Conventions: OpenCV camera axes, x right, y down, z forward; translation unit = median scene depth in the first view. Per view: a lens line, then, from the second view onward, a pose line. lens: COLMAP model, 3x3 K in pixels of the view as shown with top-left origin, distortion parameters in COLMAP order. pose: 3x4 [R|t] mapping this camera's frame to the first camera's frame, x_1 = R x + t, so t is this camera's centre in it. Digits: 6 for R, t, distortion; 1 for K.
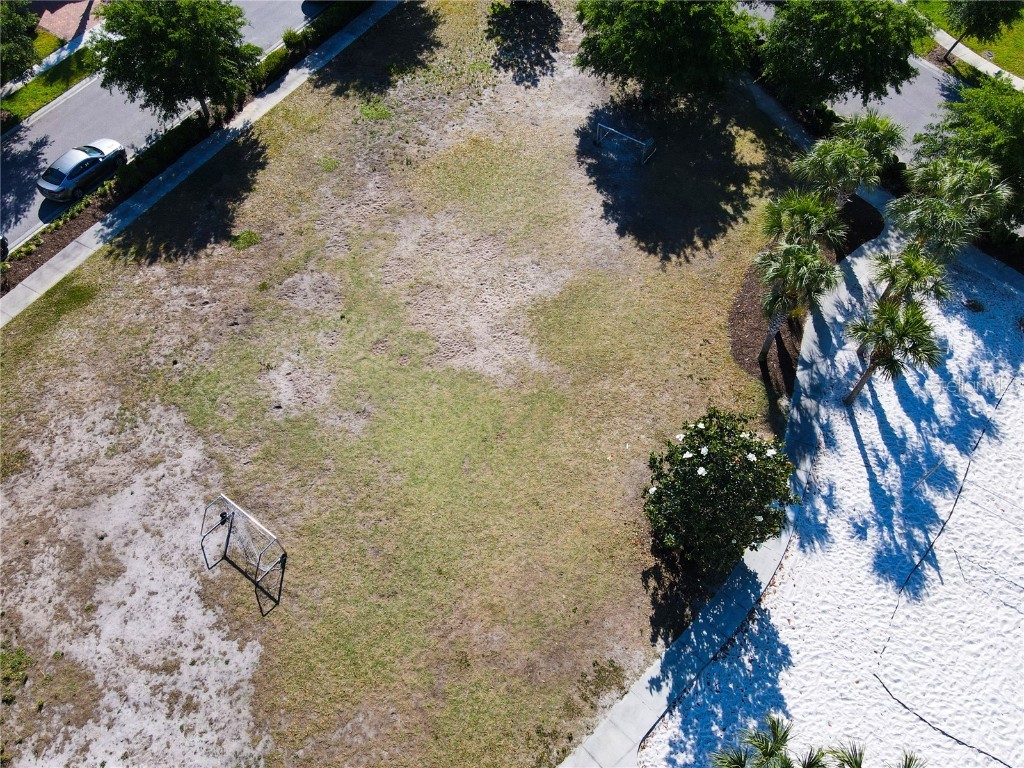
lens RADIAL K [[770.2, 0, 504.8], [0, 770.2, 385.5], [0, 0, 1]] dist [0.004666, 0.024937]
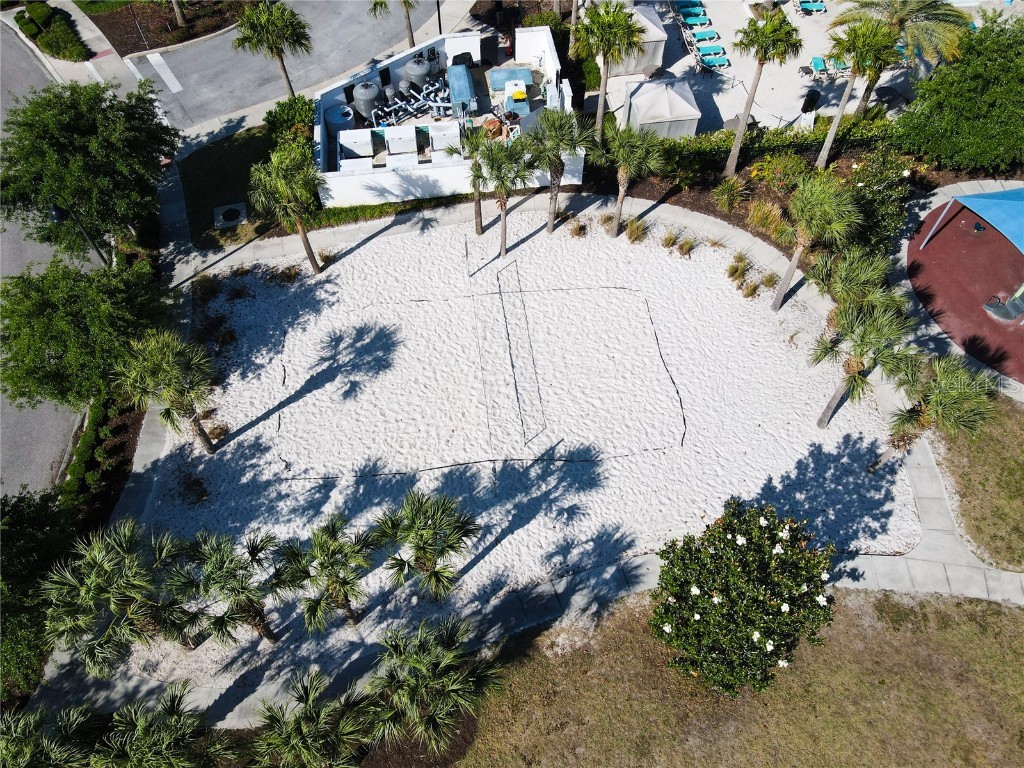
lens RADIAL K [[770.2, 0, 504.8], [0, 770.2, 385.5], [0, 0, 1]] dist [0.004666, 0.024937]
pose [[-0.674990, -0.603230, 0.424855, 0.190629], [0.613176, -0.138360, 0.777735, -0.568761], [-0.410370, 0.785474, 0.463278, 0.435131]]
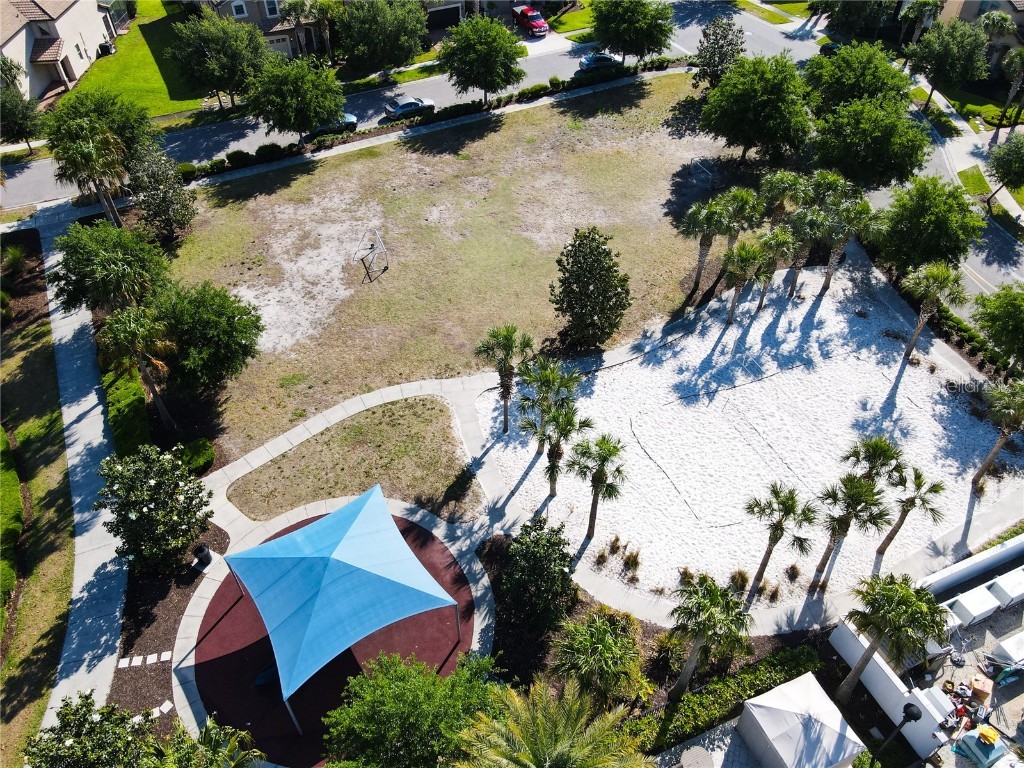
lens RADIAL K [[770.2, 0, 504.8], [0, 770.2, 385.5], [0, 0, 1]] dist [0.004666, 0.024937]
pose [[0.849902, 0.363696, -0.381303, 0.731480], [-0.431882, 0.895365, -0.108620, 0.519107], [0.301900, 0.256995, 0.918047, -0.538170]]
